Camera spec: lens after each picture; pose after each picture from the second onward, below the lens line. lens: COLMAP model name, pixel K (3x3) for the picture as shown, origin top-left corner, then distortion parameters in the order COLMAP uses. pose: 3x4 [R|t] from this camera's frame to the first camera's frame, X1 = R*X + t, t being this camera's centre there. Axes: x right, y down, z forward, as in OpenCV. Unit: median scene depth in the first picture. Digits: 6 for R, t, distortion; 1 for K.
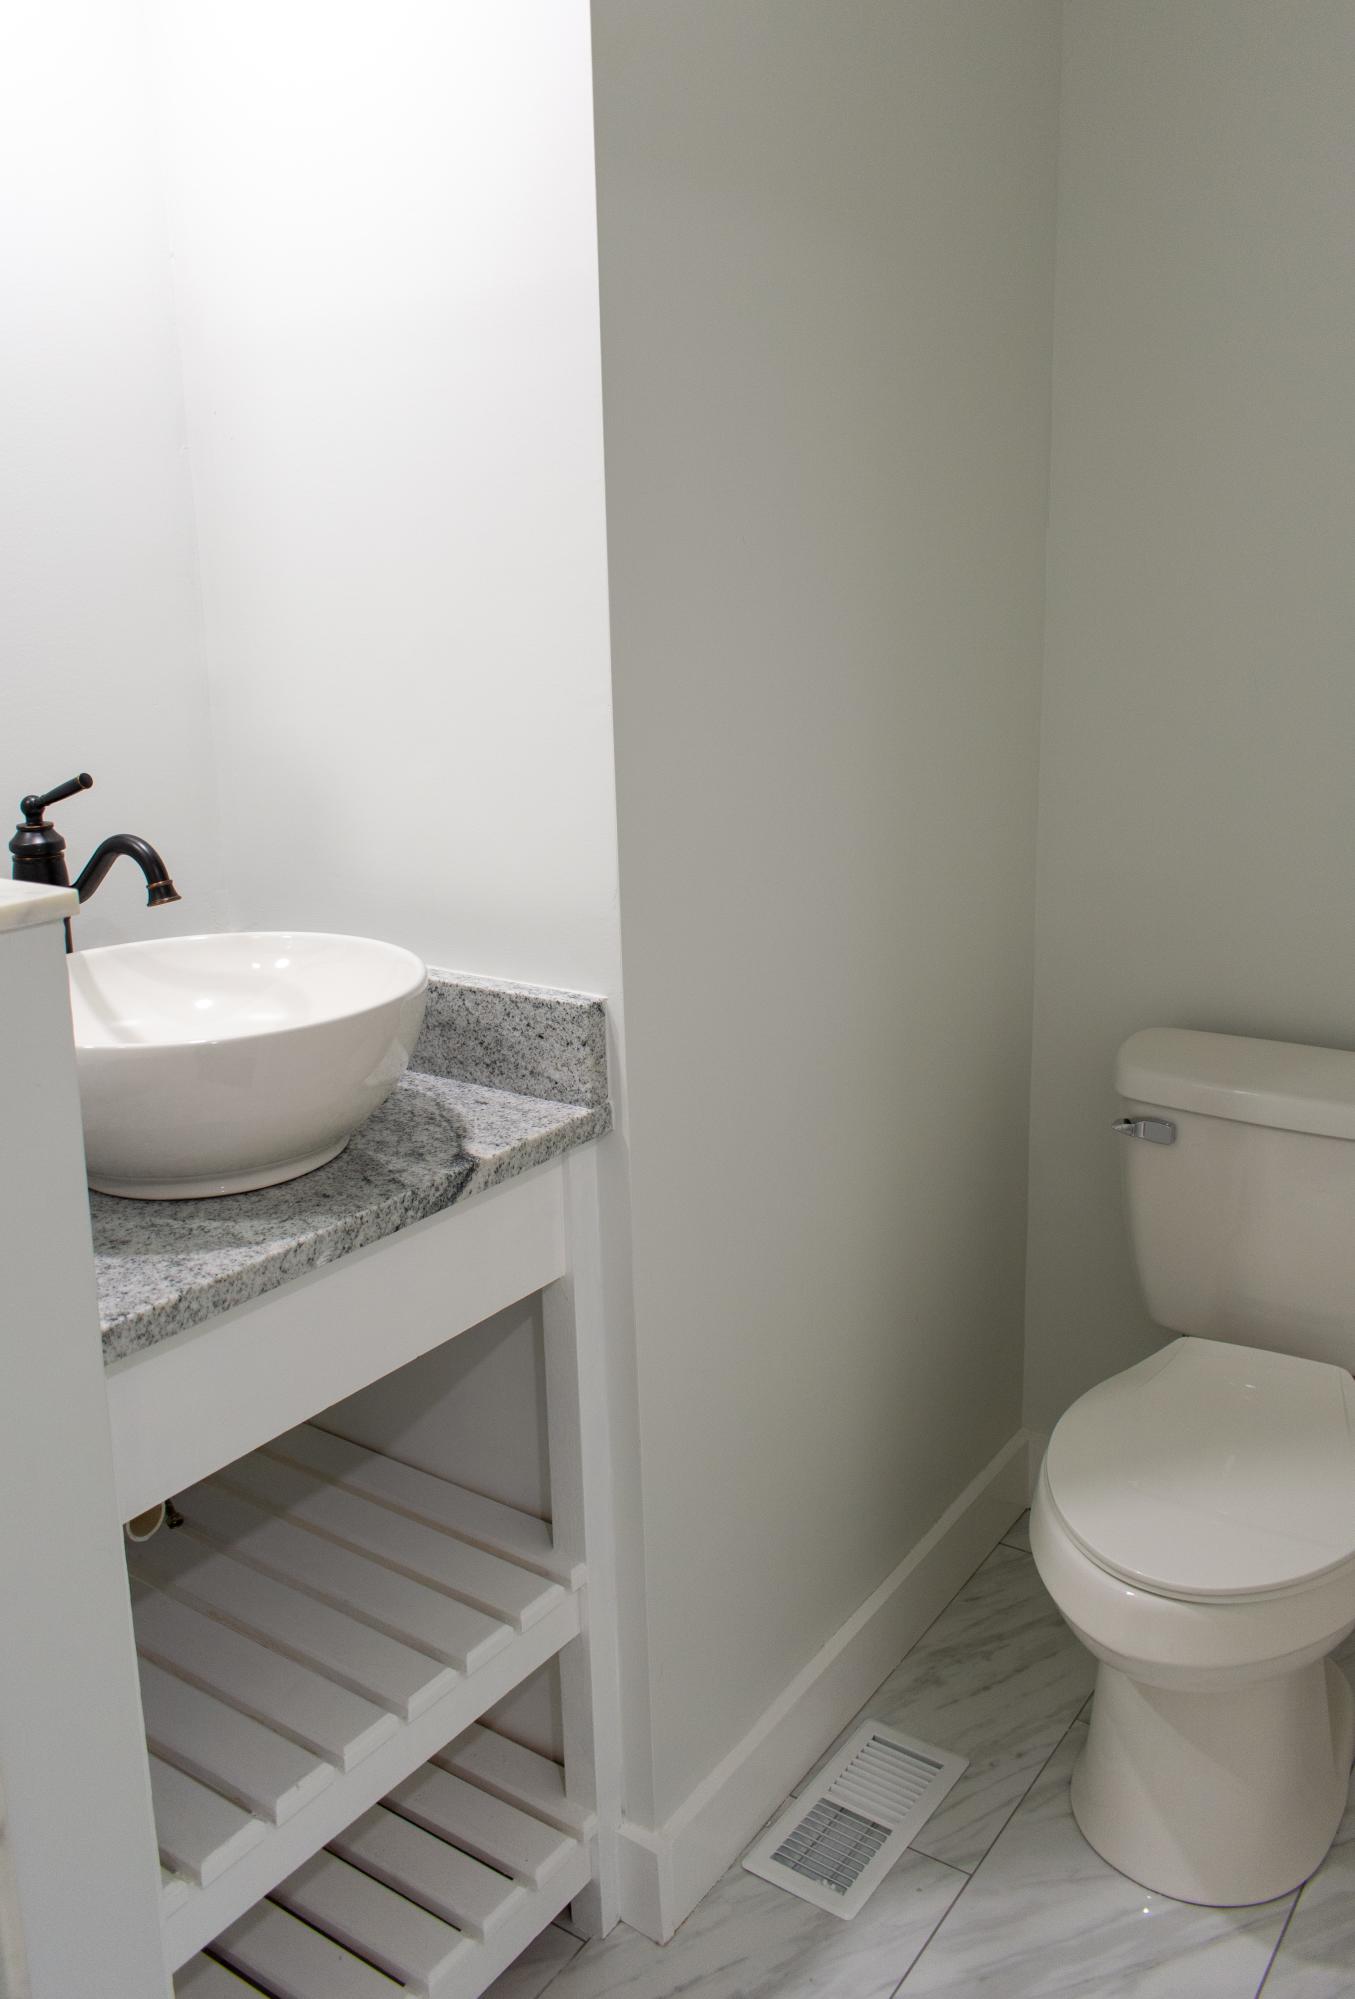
lens RADIAL K [[1697.5, 0, 676.3], [0, 1697.5, 962.9], [0, 0, 1]] dist [0.003522, 0.007911]
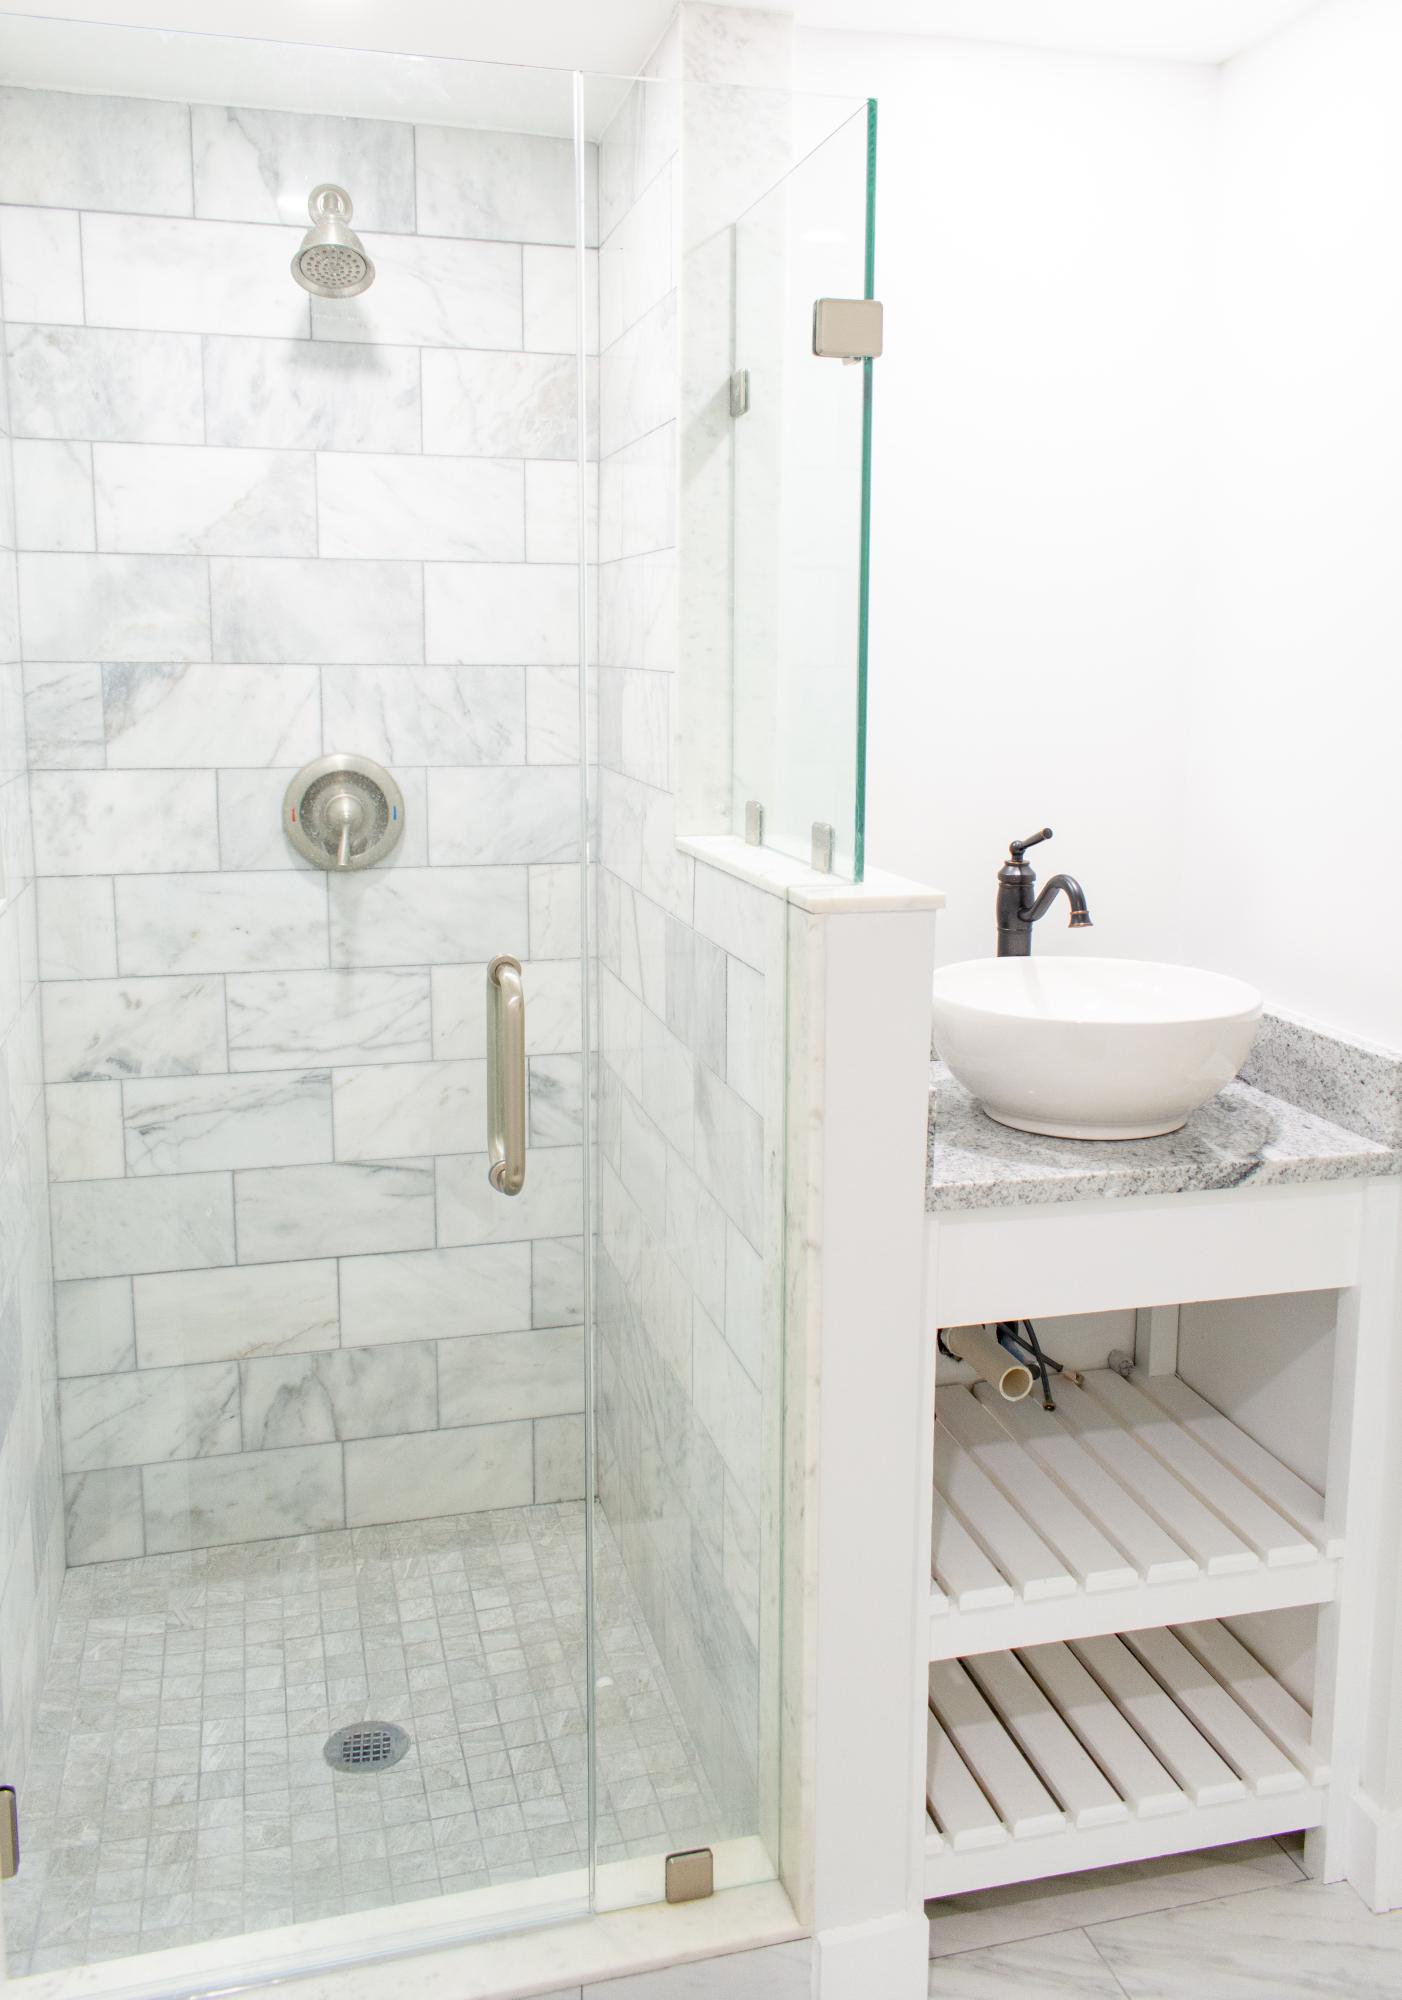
lens RADIAL K [[1626.0, 0, 701.0], [0, 1626.0, 1000.0], [0, 0, 1]] dist [-0.002817, 0.003159]
pose [[0.767450, 0.163995, -0.619779, 0.273955], [-0.176101, 0.983468, 0.042168, 0.020552], [0.616448, 0.076782, 0.783643, -0.205724]]
